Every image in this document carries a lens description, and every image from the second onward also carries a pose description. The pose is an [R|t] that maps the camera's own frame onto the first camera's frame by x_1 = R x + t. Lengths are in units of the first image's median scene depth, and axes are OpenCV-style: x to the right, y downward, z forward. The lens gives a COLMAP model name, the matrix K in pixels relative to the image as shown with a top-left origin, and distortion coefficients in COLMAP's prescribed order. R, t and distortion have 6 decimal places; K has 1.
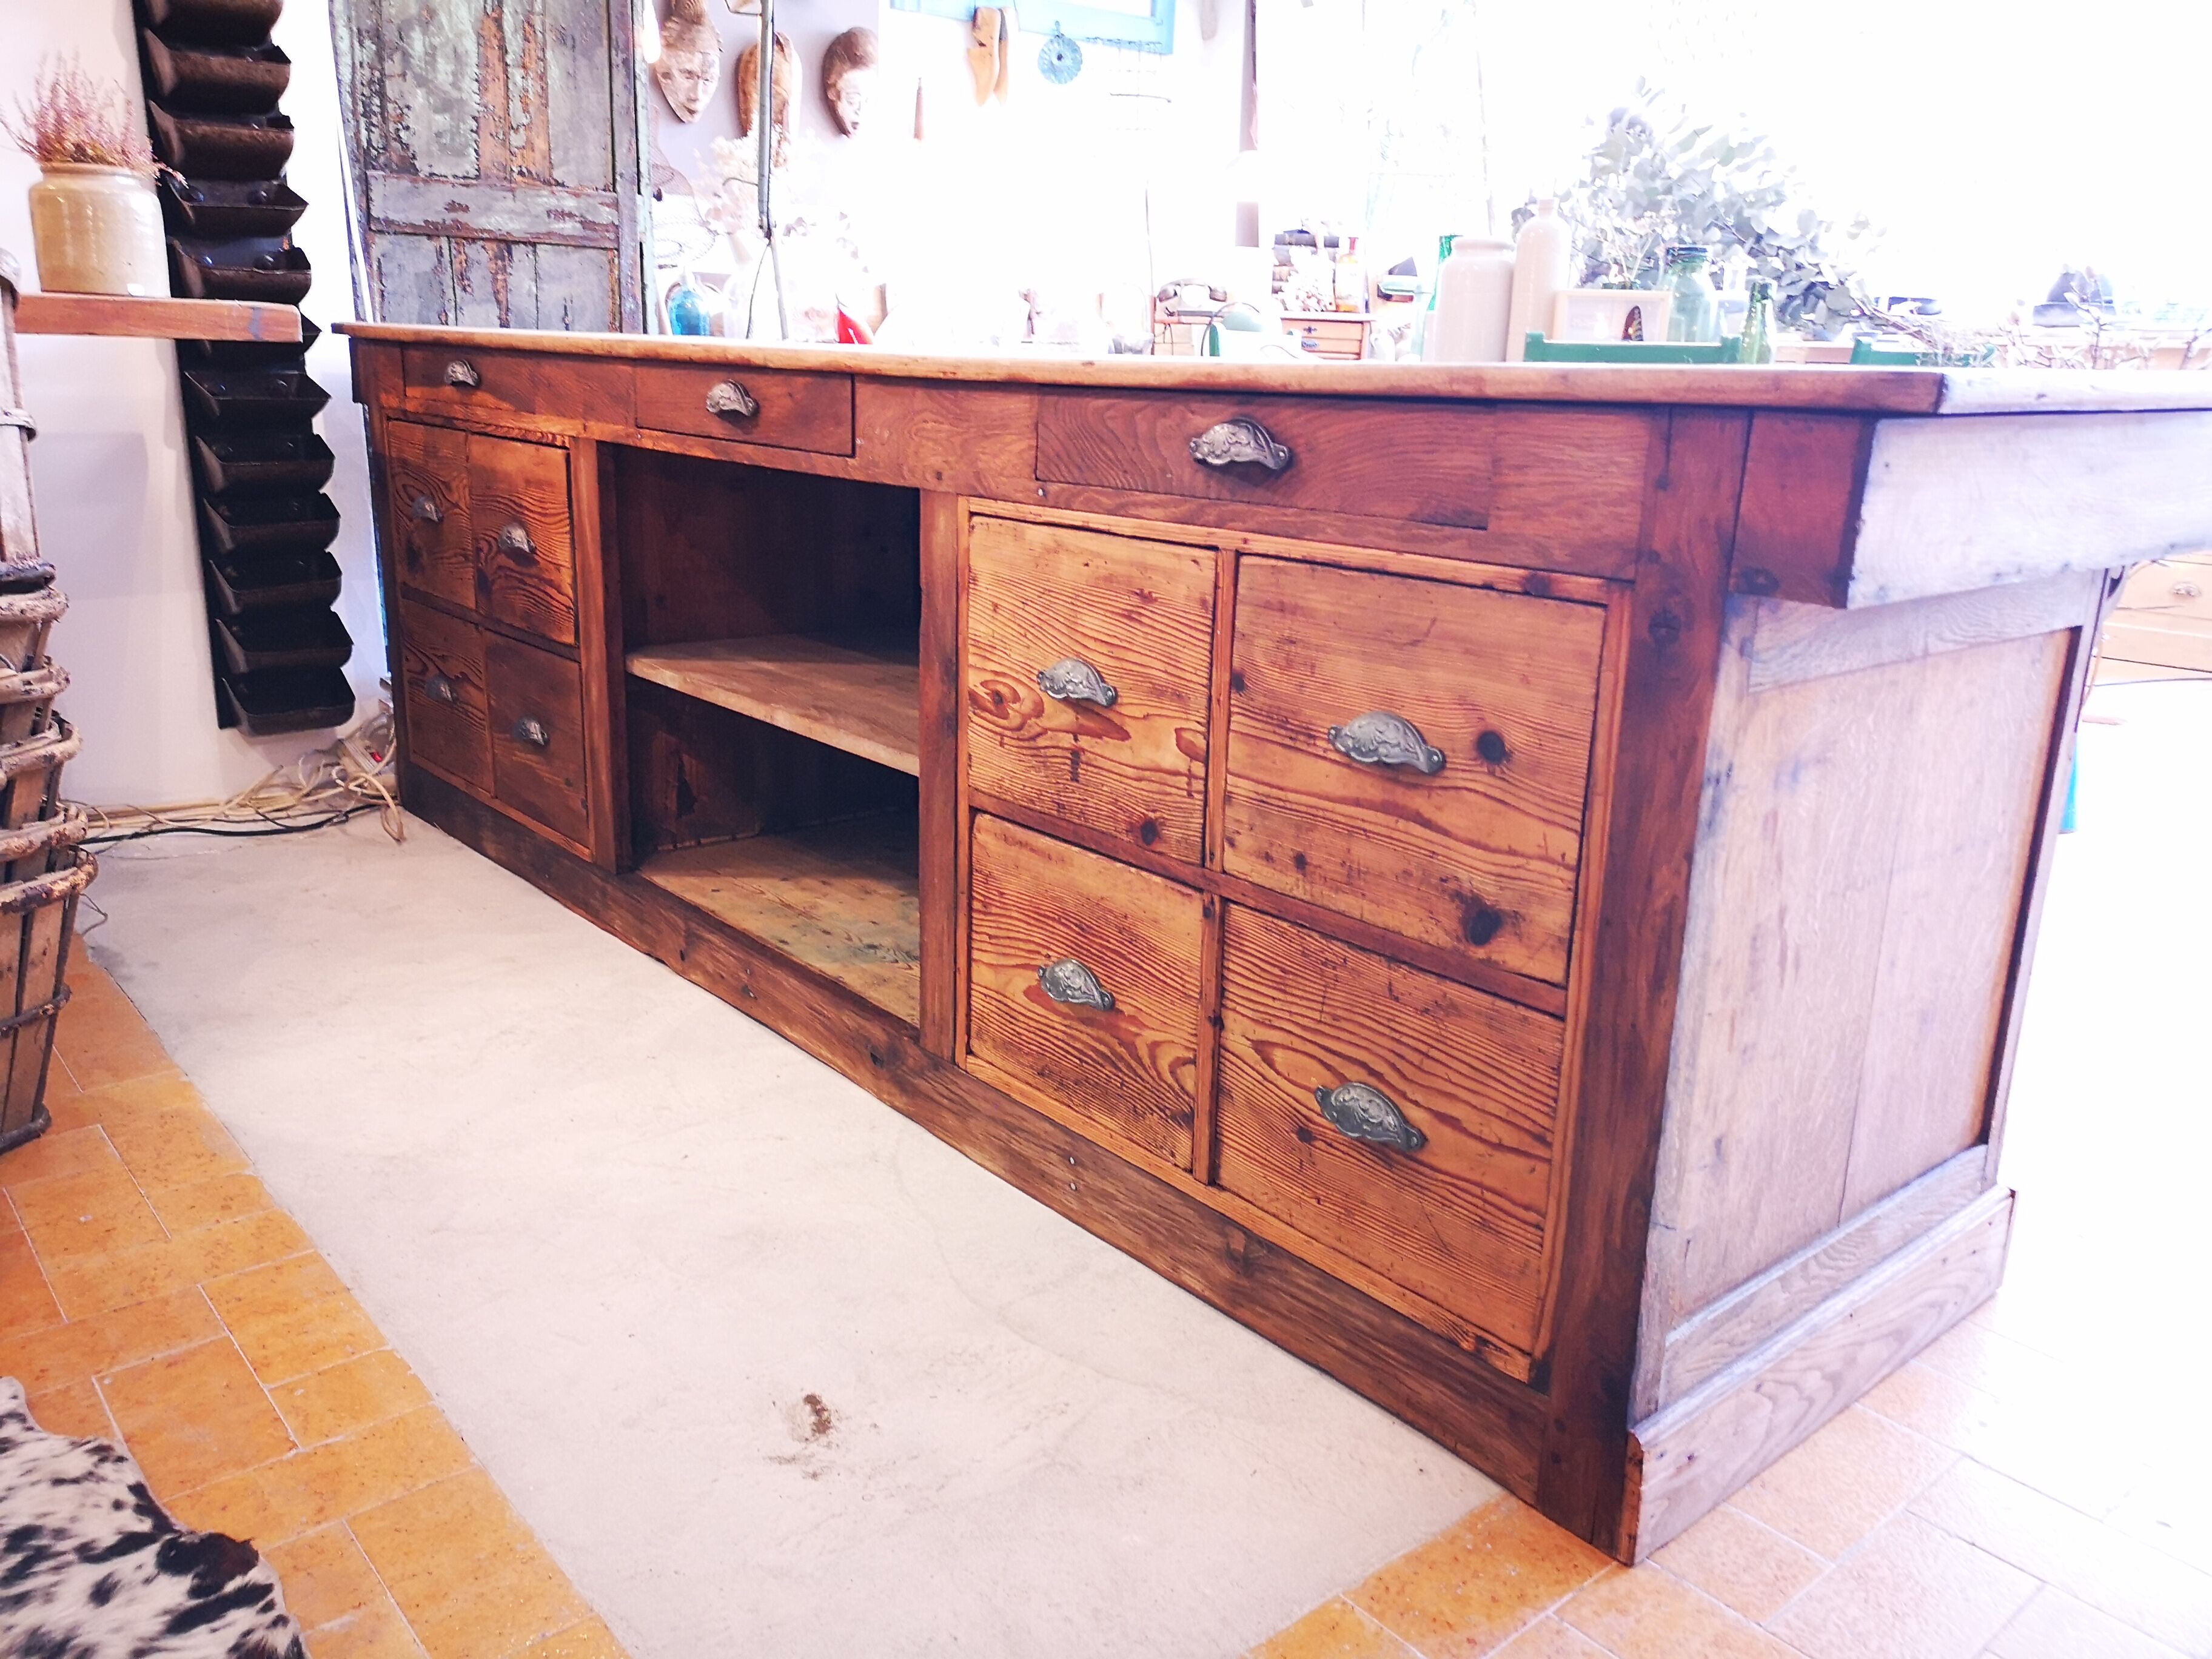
lens RADIAL K [[1718.7, 0, 1104.6], [0, 1718.7, 827.1], [0, 0, 1]] dist [0.043777, -0.041120]
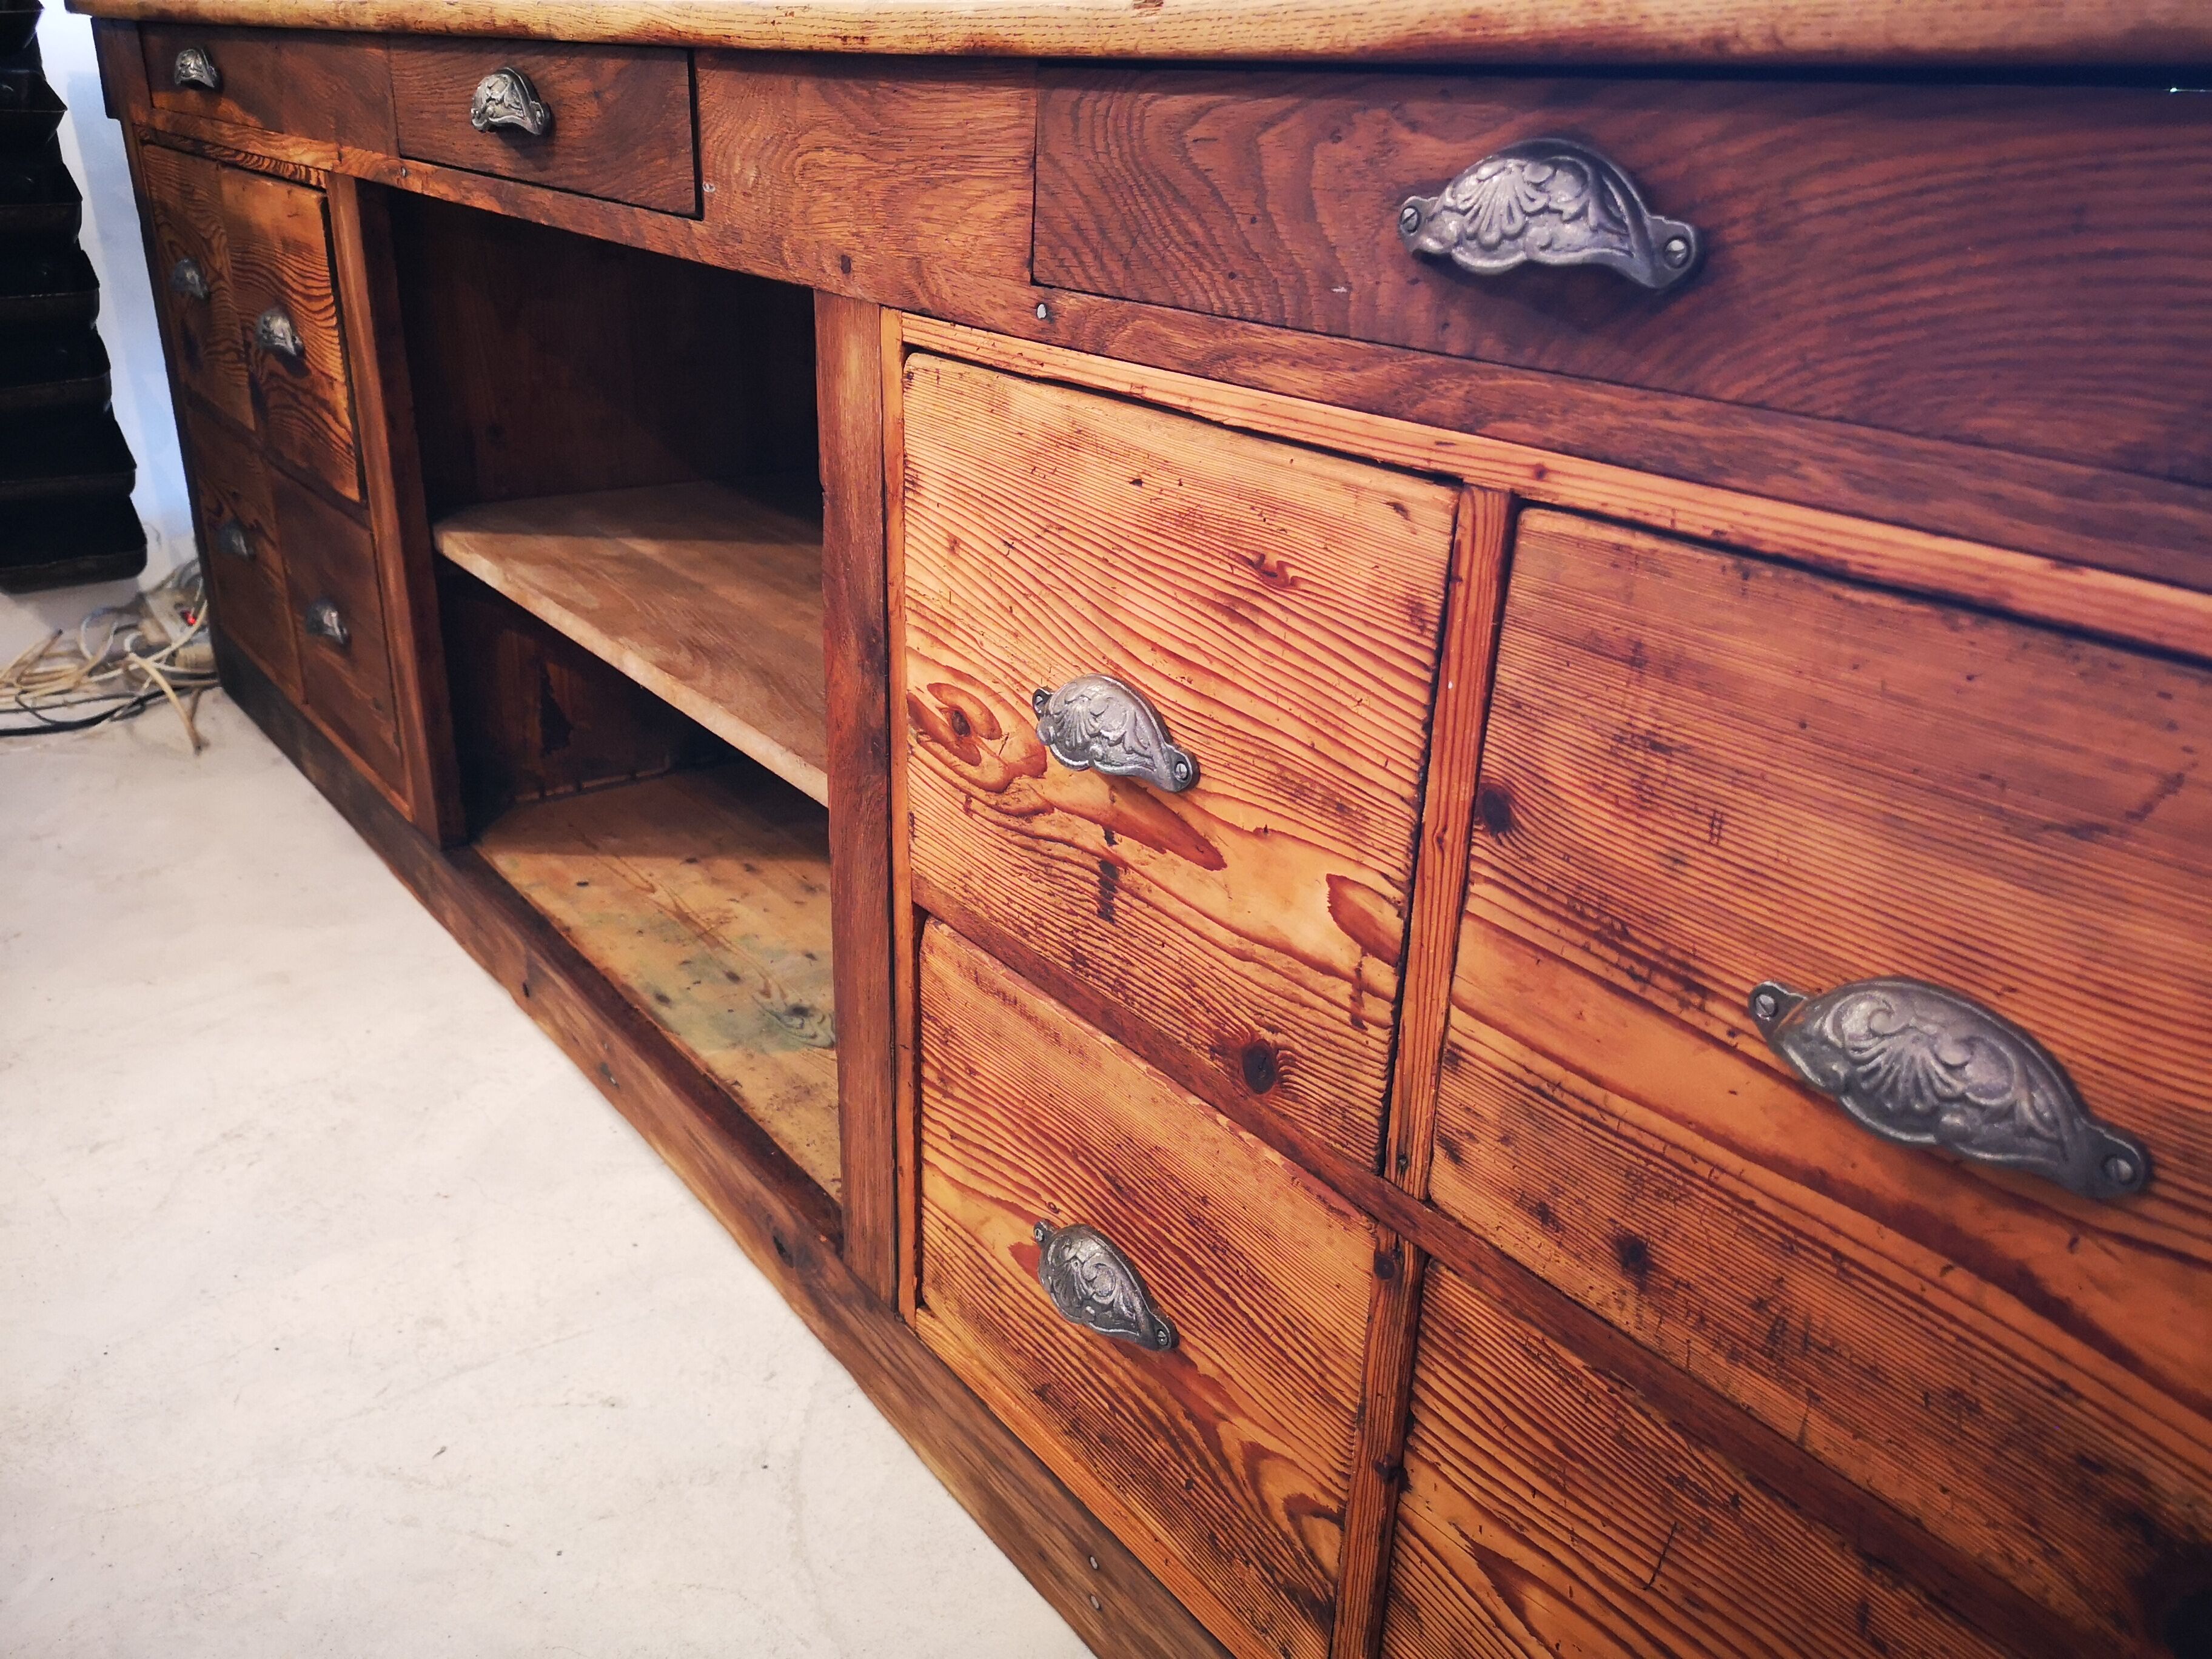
lens RADIAL K [[1732.4, 0, 1101.7], [0, 1732.4, 824.4], [0, 0, 1]] dist [0.038593, -0.036300]
pose [[0.999084, 0.021522, -0.036986, -0.001126], [-0.016298, 0.990554, 0.136154, -0.121019], [0.039567, -0.135427, 0.989997, 0.517636]]
